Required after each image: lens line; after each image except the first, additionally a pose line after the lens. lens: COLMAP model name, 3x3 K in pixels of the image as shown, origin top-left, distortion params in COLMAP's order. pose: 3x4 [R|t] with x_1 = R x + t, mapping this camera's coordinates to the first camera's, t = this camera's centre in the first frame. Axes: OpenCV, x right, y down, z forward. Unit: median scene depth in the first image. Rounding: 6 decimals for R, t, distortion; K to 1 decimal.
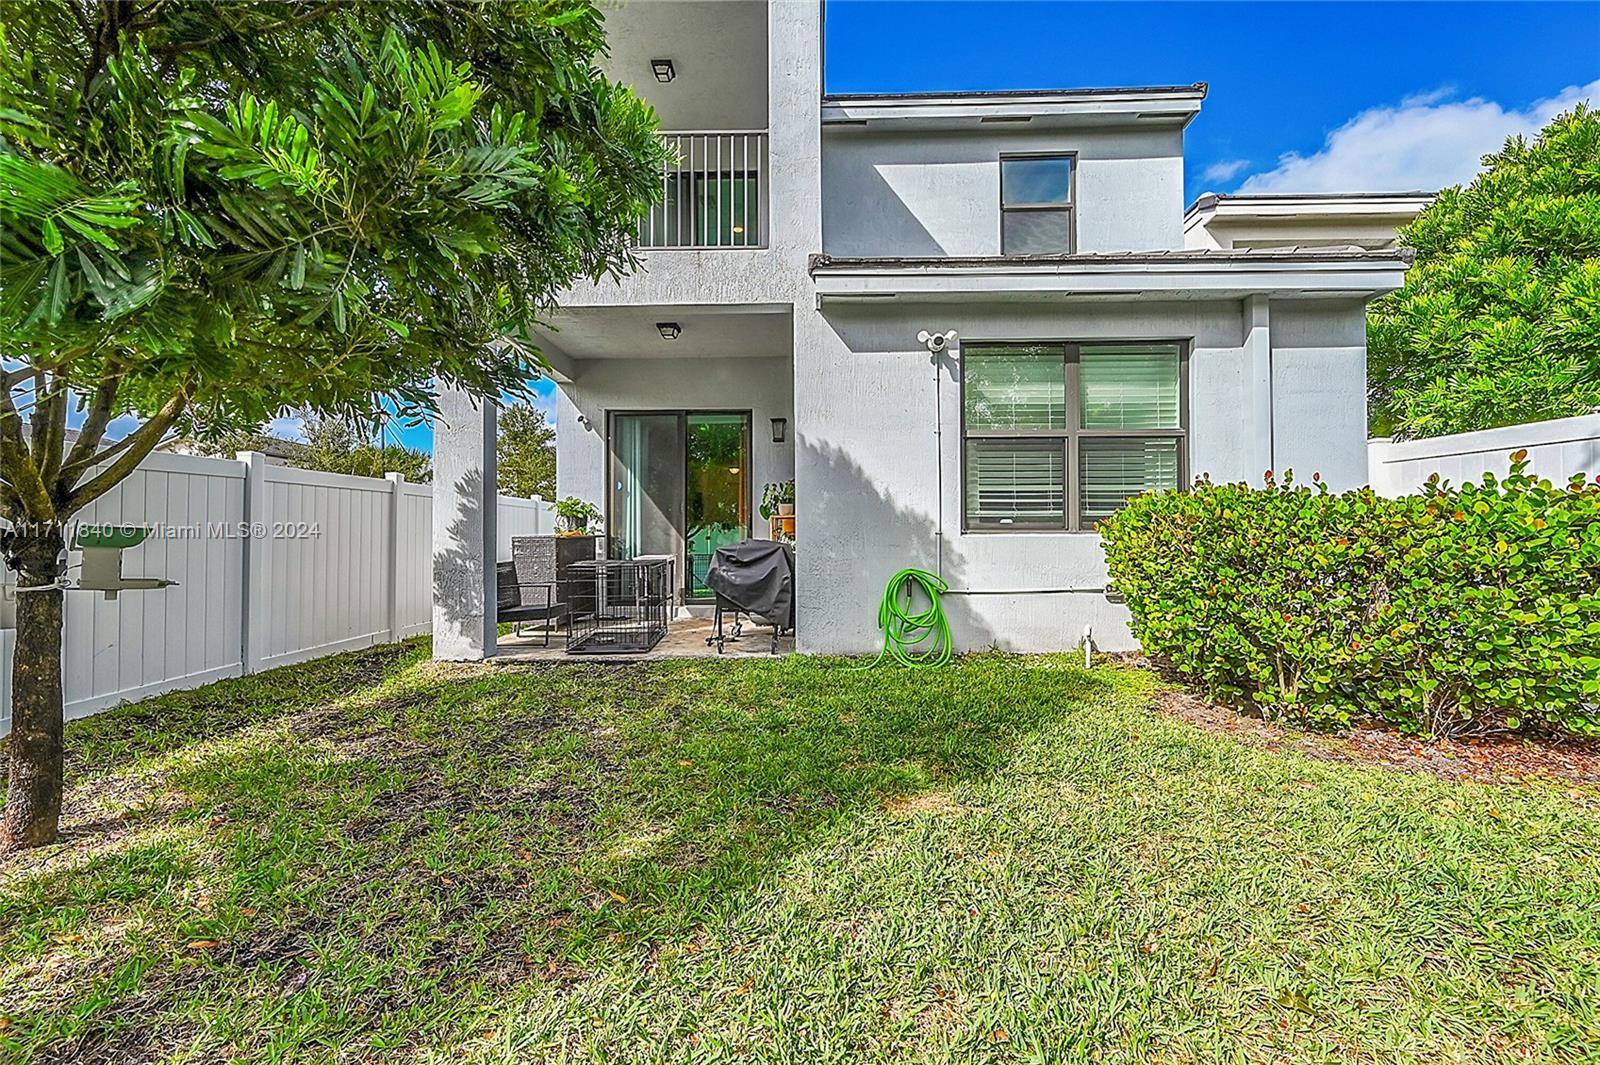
lens RADIAL K [[629.2, 0, 806.7], [0, 629.2, 534.7], [0, 0, 1]] dist [-0.001620, -0.000177]
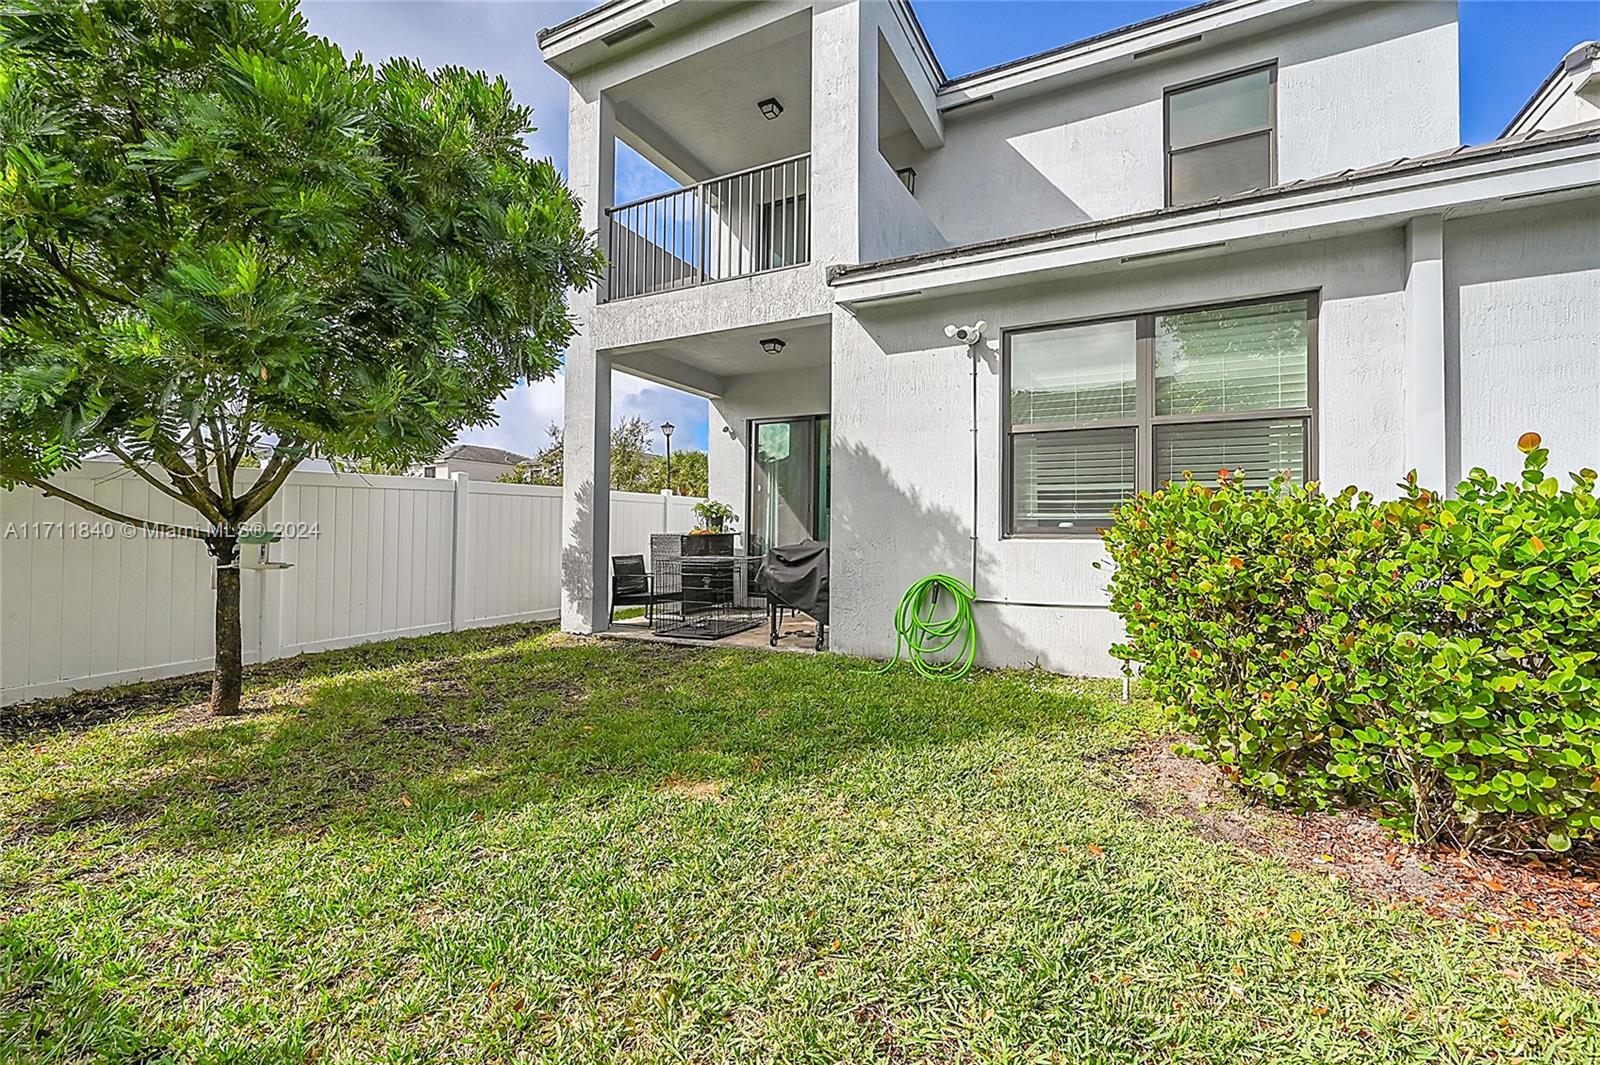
lens RADIAL K [[641.0, 0, 803.6], [0, 641.0, 524.6], [0, 0, 1]] dist [-0.000503, -0.000557]
pose [[0.907144, 0.006326, -0.420773, 0.377074], [-0.009241, 0.999945, -0.004889, -0.014072], [0.420719, 0.008323, 0.907153, 0.026332]]
